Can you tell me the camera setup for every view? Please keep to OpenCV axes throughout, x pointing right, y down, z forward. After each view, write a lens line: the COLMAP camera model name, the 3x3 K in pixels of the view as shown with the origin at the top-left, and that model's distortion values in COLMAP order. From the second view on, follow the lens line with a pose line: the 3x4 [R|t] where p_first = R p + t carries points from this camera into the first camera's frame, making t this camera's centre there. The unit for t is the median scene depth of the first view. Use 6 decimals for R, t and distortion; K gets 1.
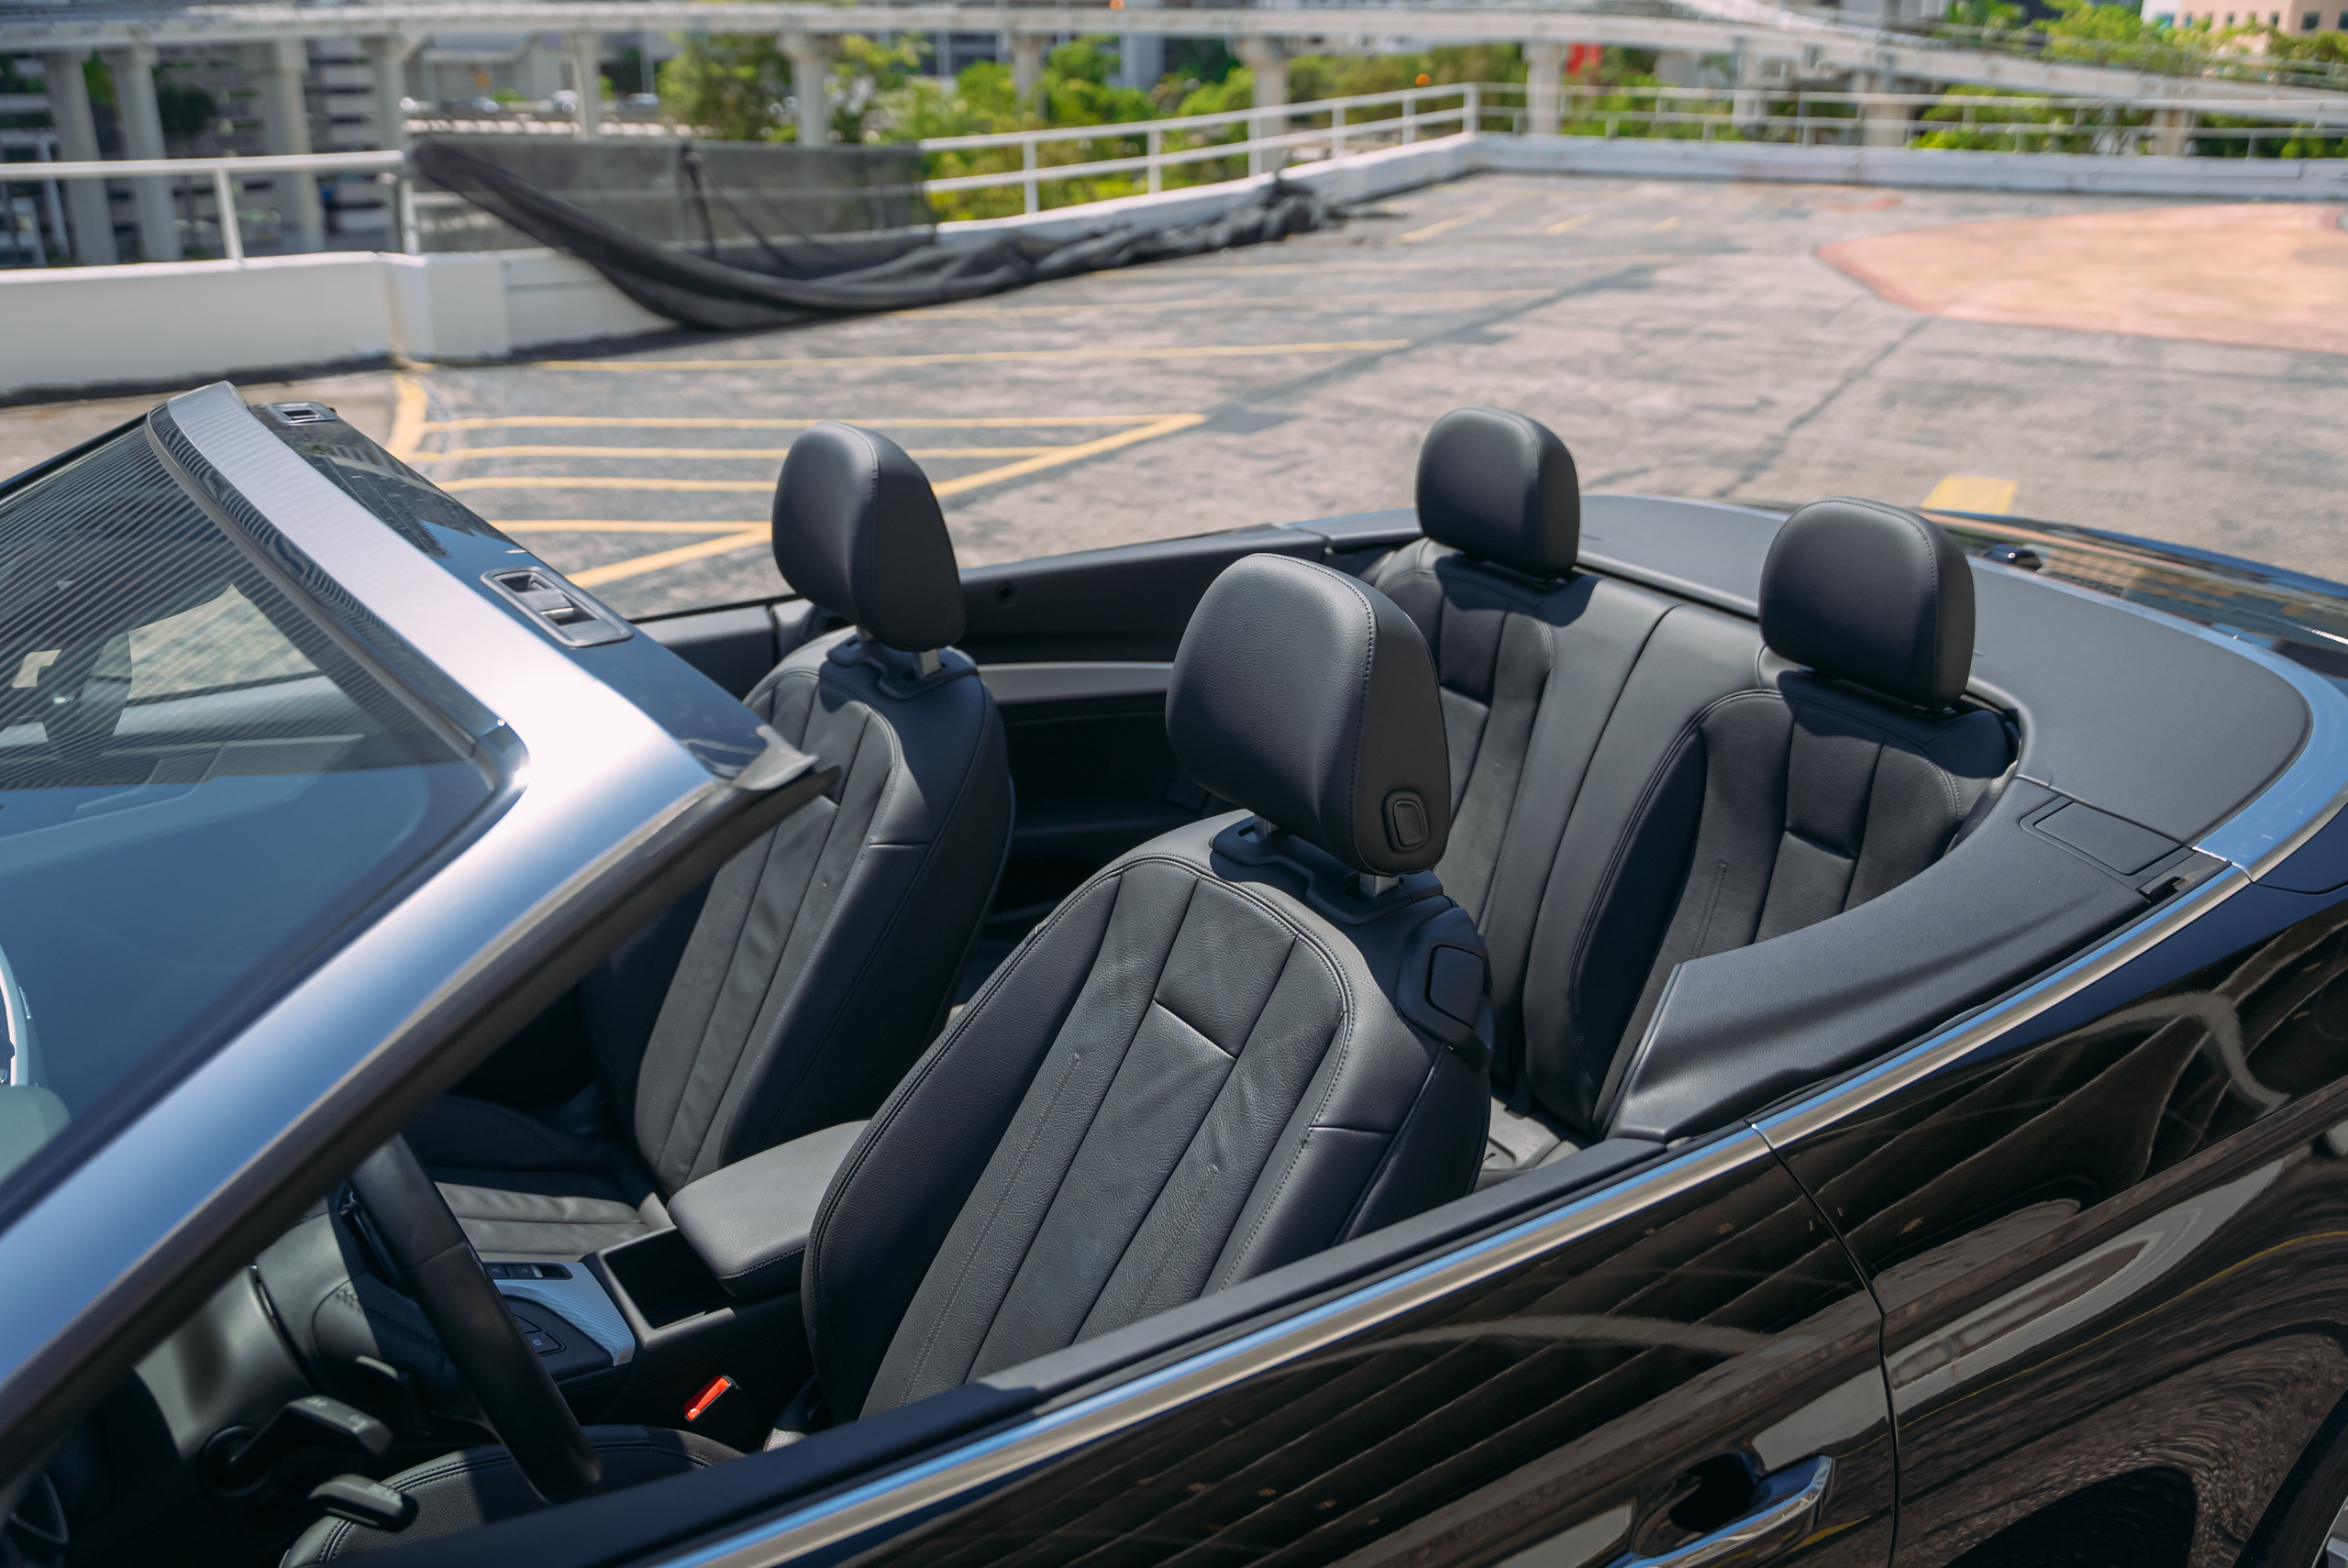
lens RADIAL K [[2132.2, 0, 1174.0], [0, 2132.2, 784.0], [0, 0, 1]] dist [-0.108294, 0.206977]
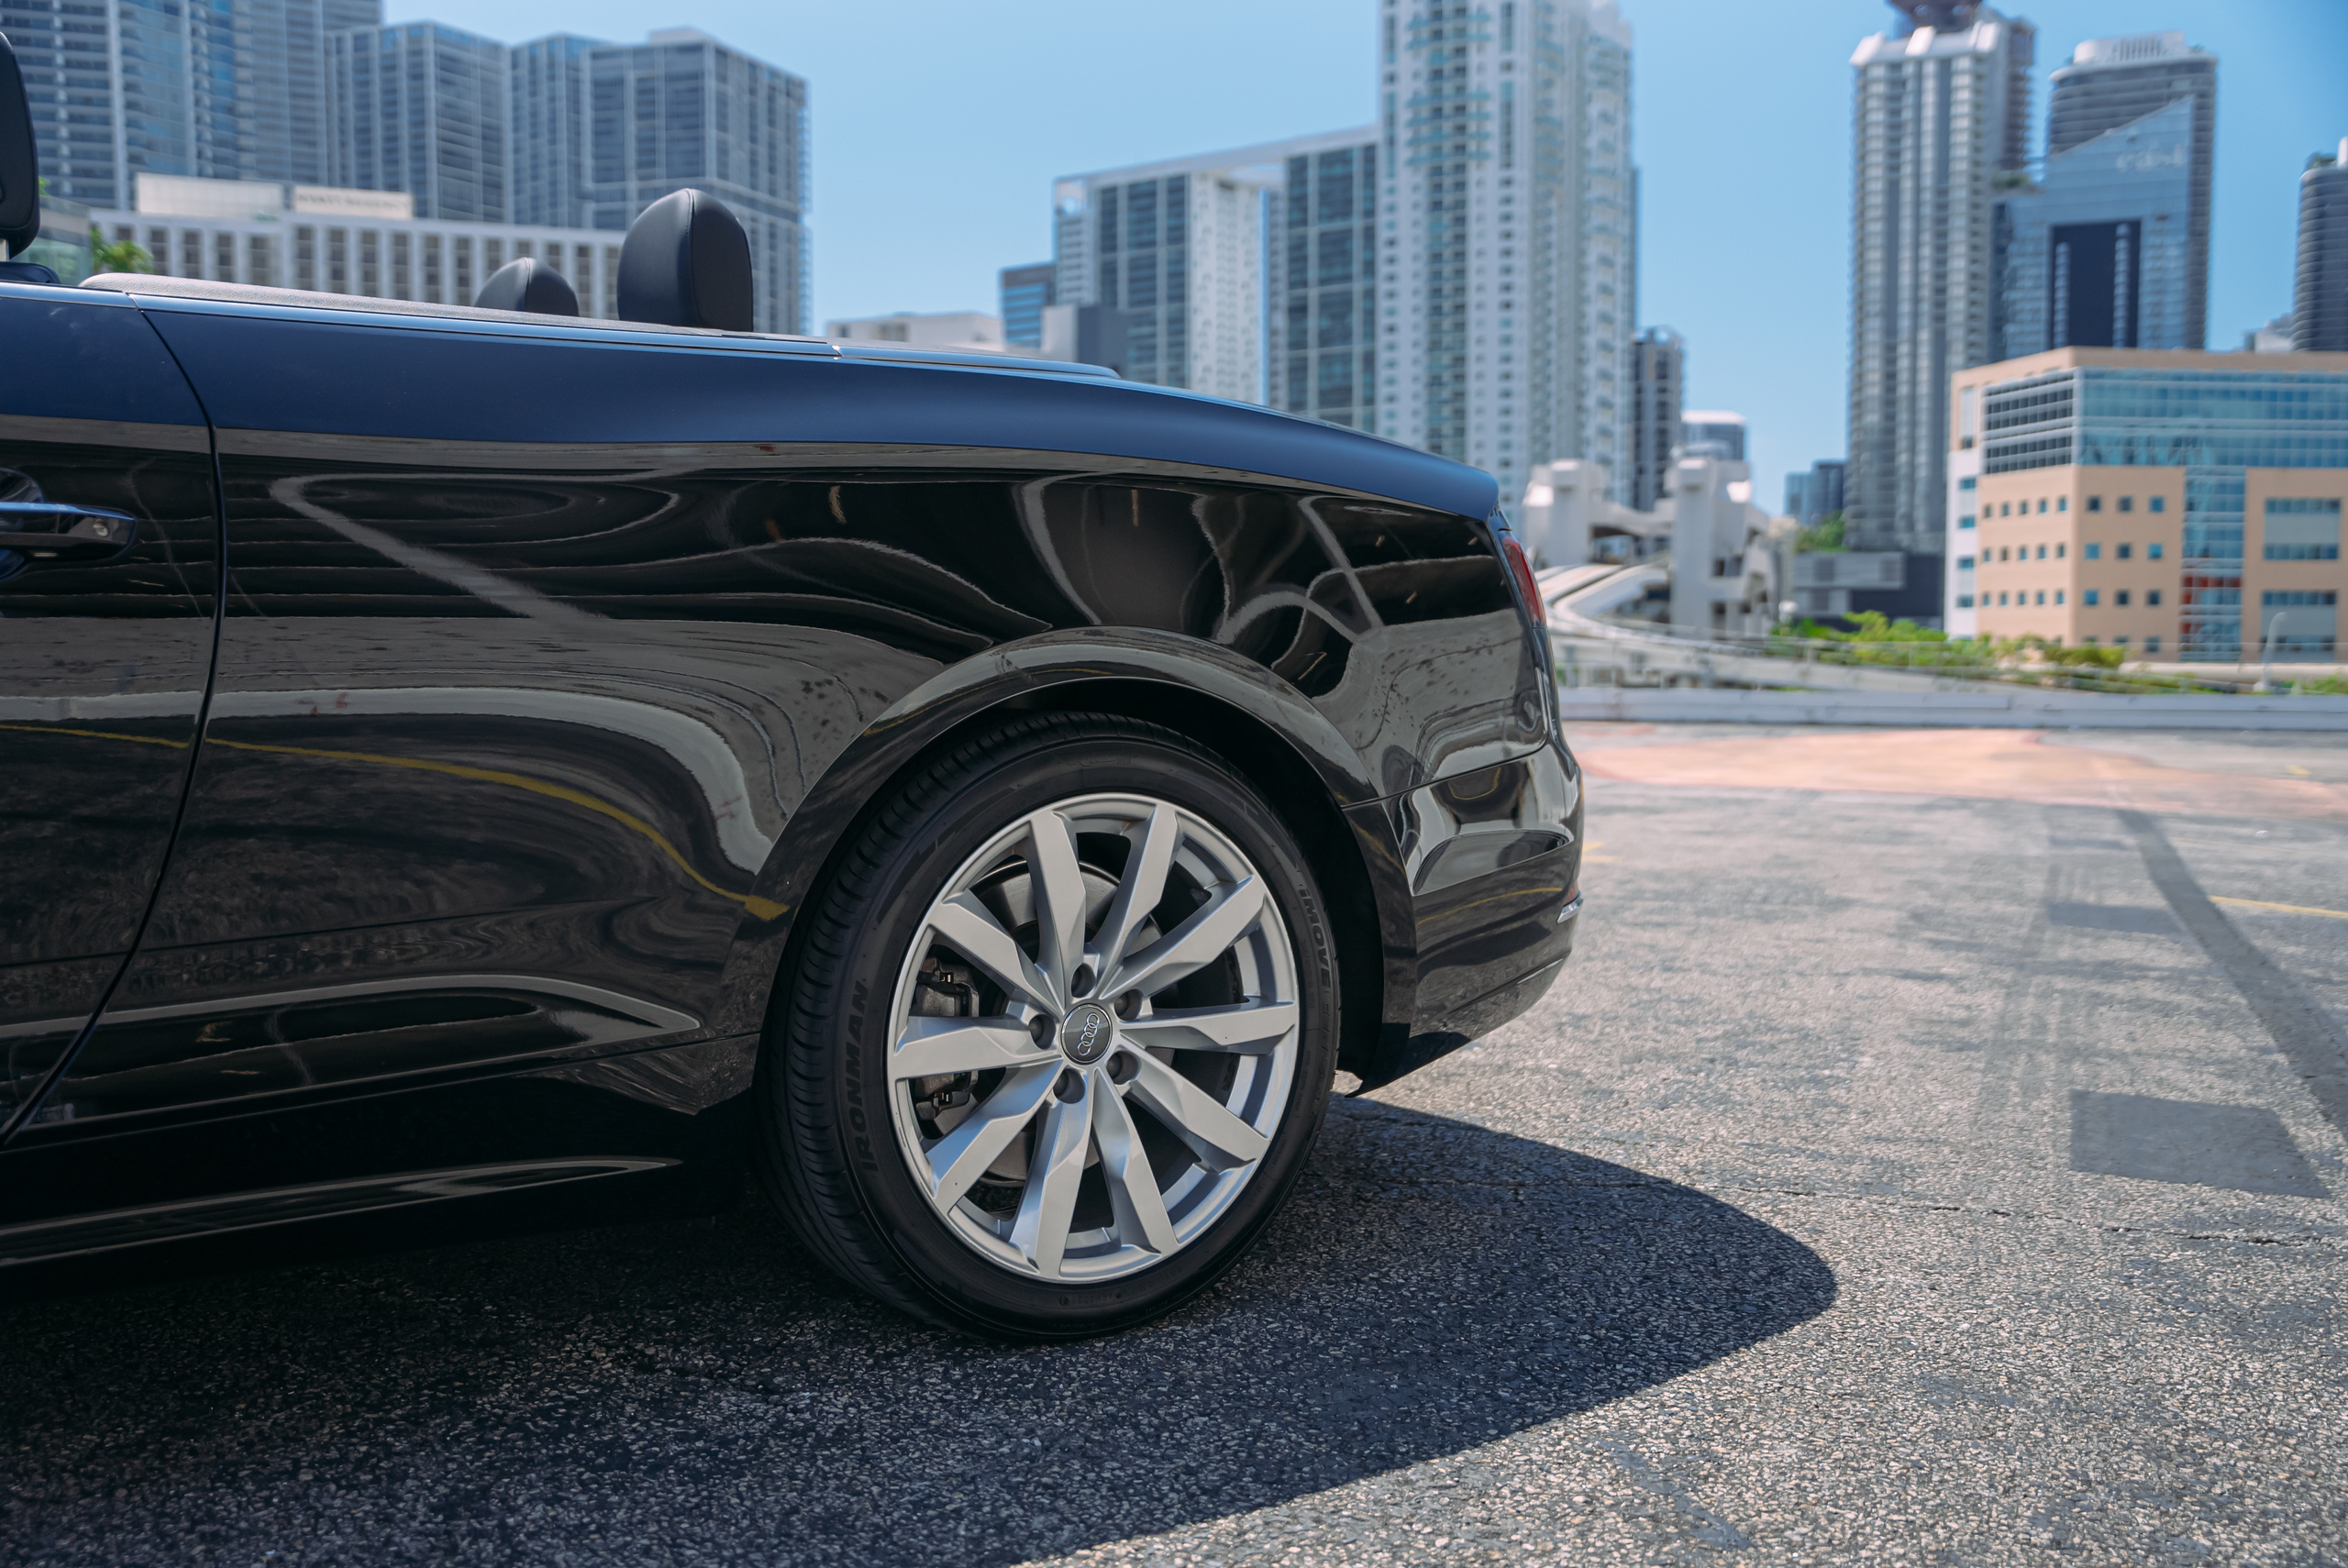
lens RADIAL K [[2132.2, 0, 1174.0], [0, 2132.2, 784.0], [0, 0, 1]] dist [-0.108294, 0.206977]
pose [[0.998583, -0.004944, 0.052991, 0.041367], [0.019692, 0.959334, -0.281585, 0.039752], [-0.049444, 0.282230, 0.958072, -0.004788]]
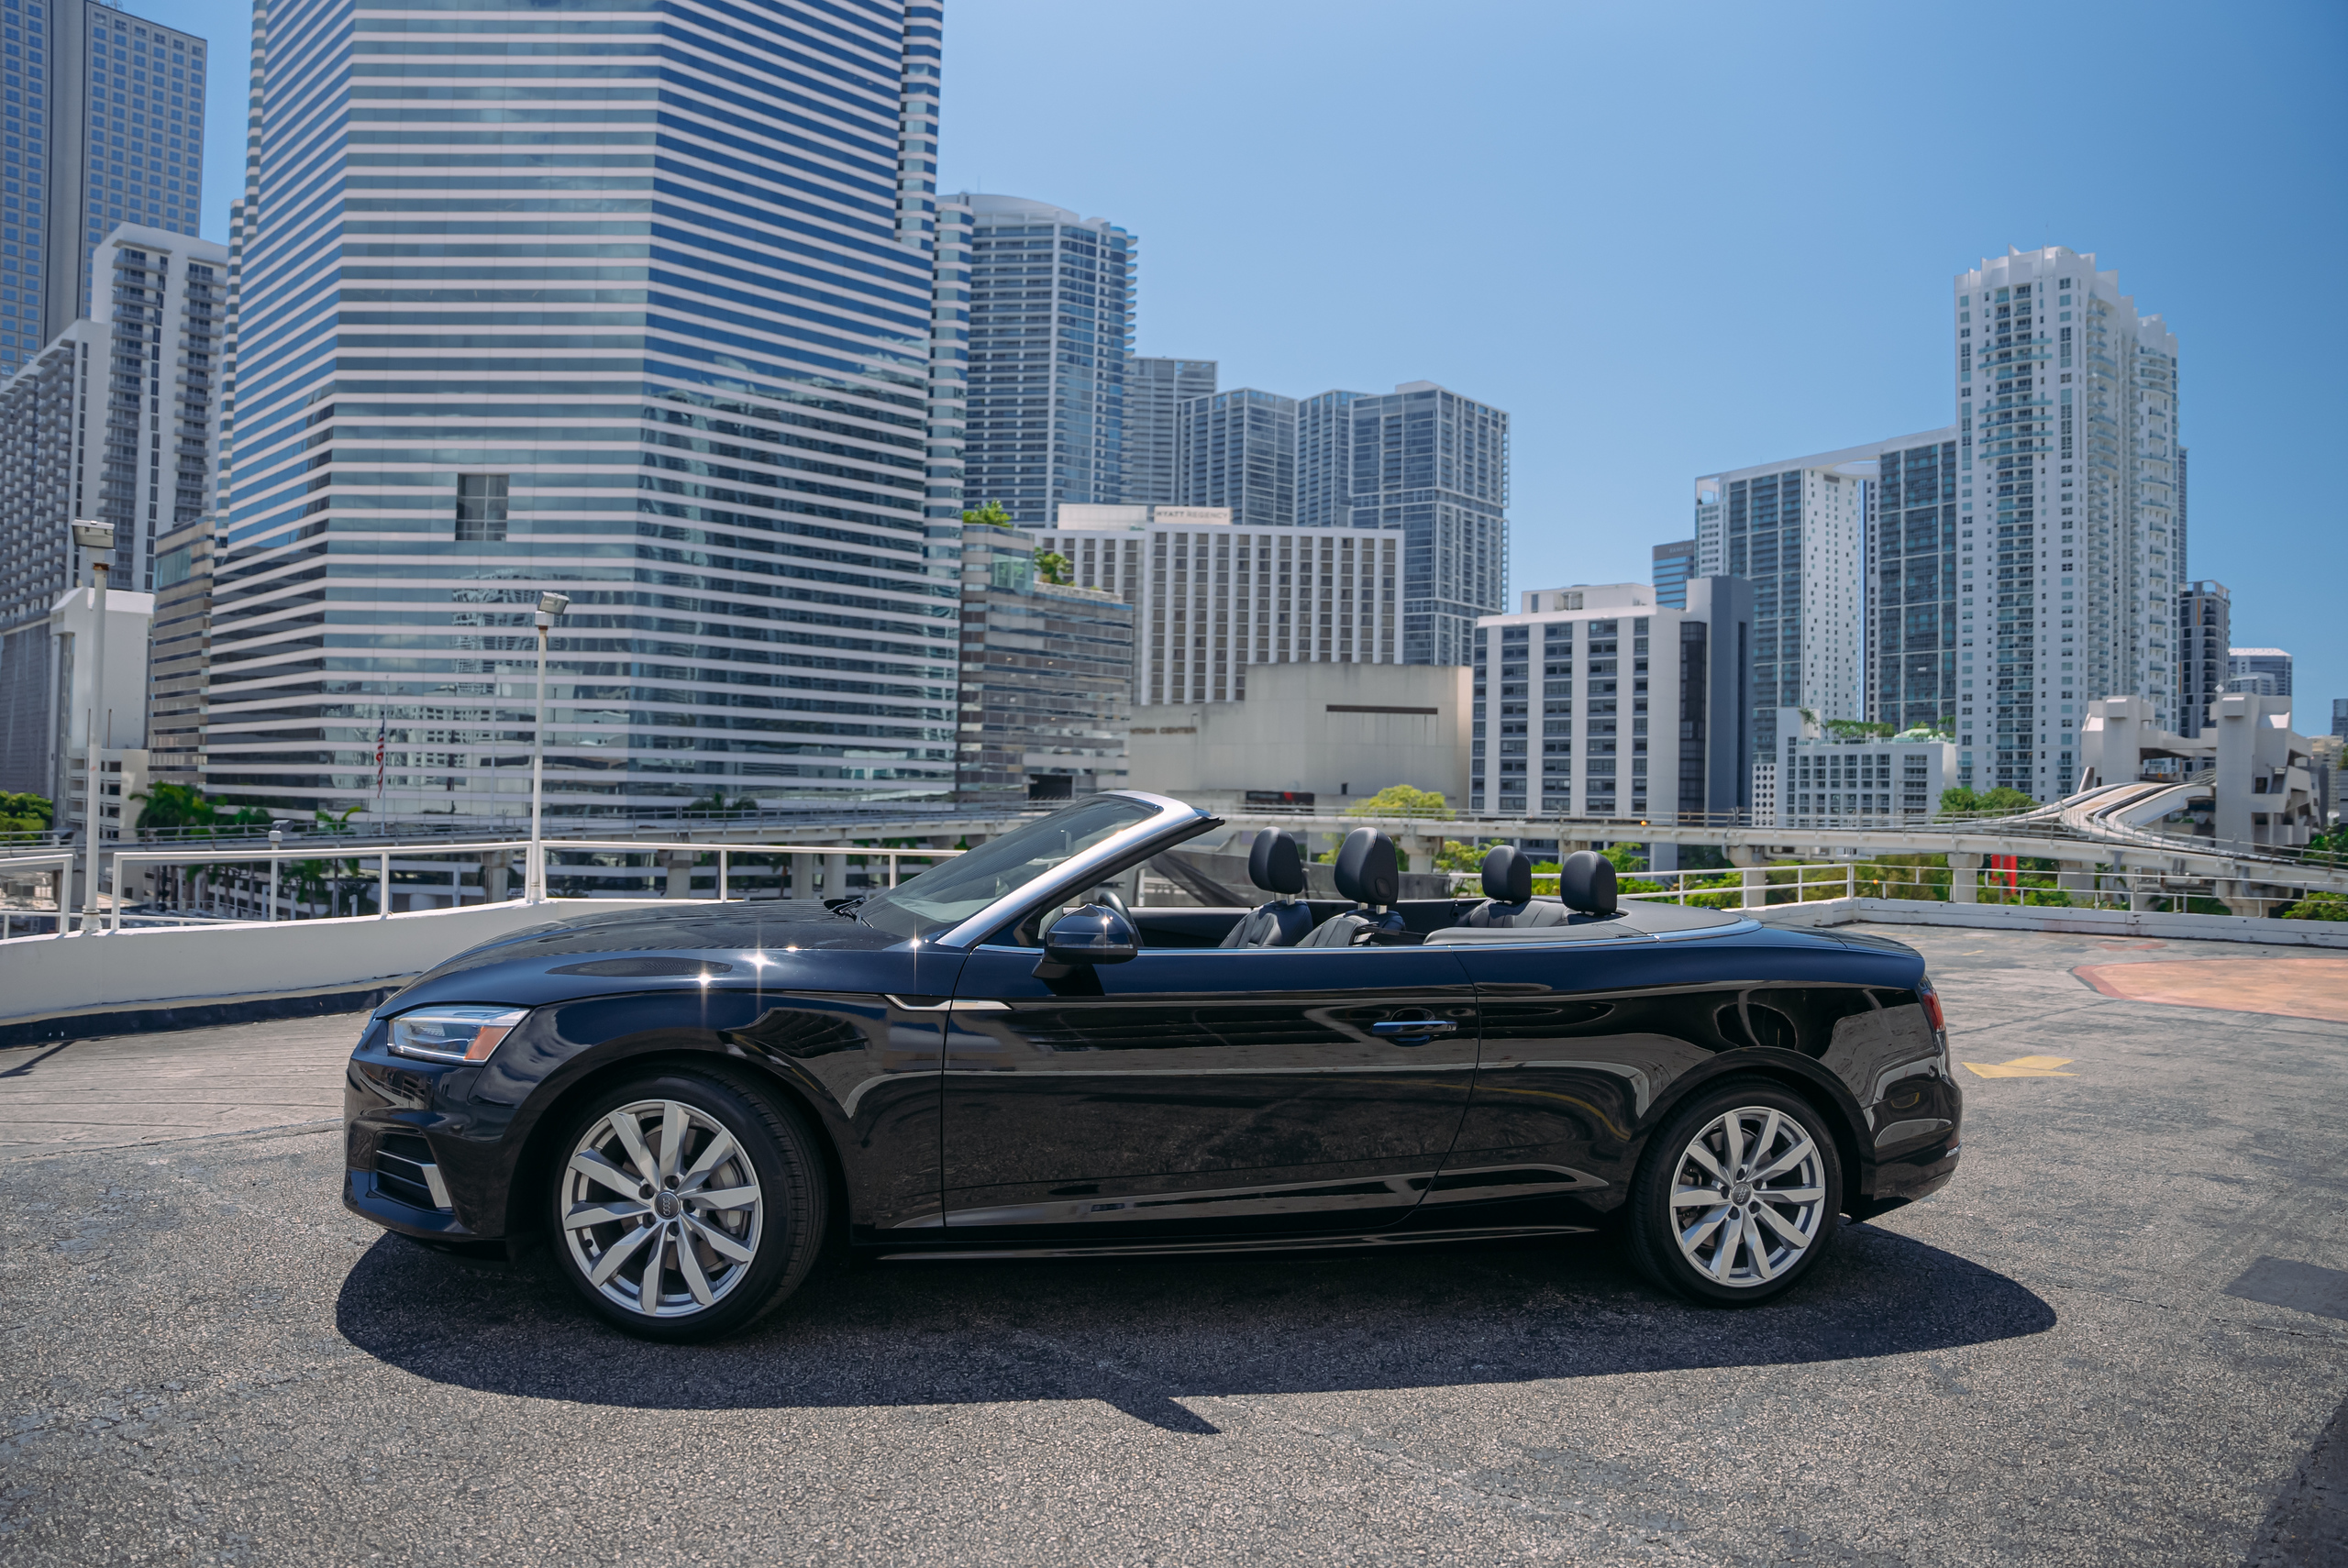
lens RADIAL K [[1608.8, 0, 1174.0], [0, 1608.8, 784.0], [0, 0, 1]] dist [-0.170987, 0.122966]
pose [[0.949383, 0.015374, -0.313746, 0.036809], [-0.130033, 0.928440, -0.347982, 0.049890], [0.285944, 0.371165, 0.883443, -0.095086]]
